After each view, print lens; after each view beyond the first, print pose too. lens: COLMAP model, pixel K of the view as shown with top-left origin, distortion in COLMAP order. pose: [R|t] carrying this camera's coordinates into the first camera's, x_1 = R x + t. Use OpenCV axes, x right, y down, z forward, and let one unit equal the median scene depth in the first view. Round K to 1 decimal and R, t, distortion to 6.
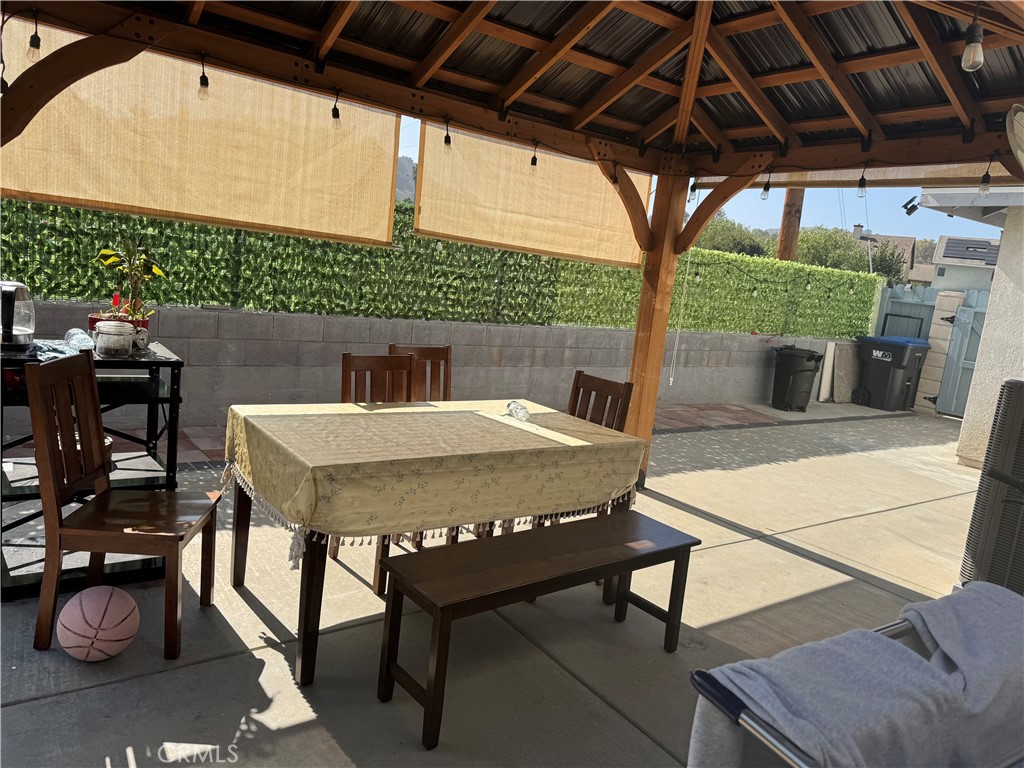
lens RADIAL K [[713.6, 0, 509.3], [0, 713.6, 389.2], [0, 0, 1]] dist [0.062753, -0.071946]
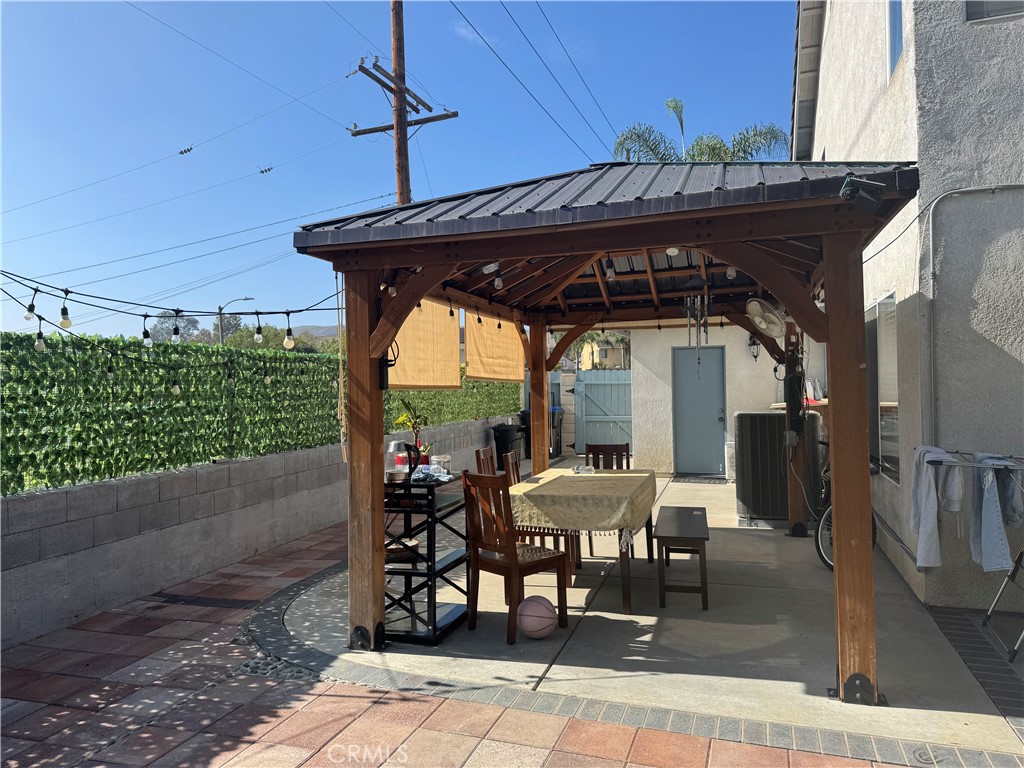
lens RADIAL K [[712.4, 0, 498.6], [0, 712.4, 382.5], [0, 0, 1]] dist [0.066043, -0.071371]
pose [[0.801337, -0.122589, 0.585518, -0.794288], [0.207958, 0.974818, -0.080514, -0.056041], [-0.560903, 0.186282, 0.806652, -0.232523]]
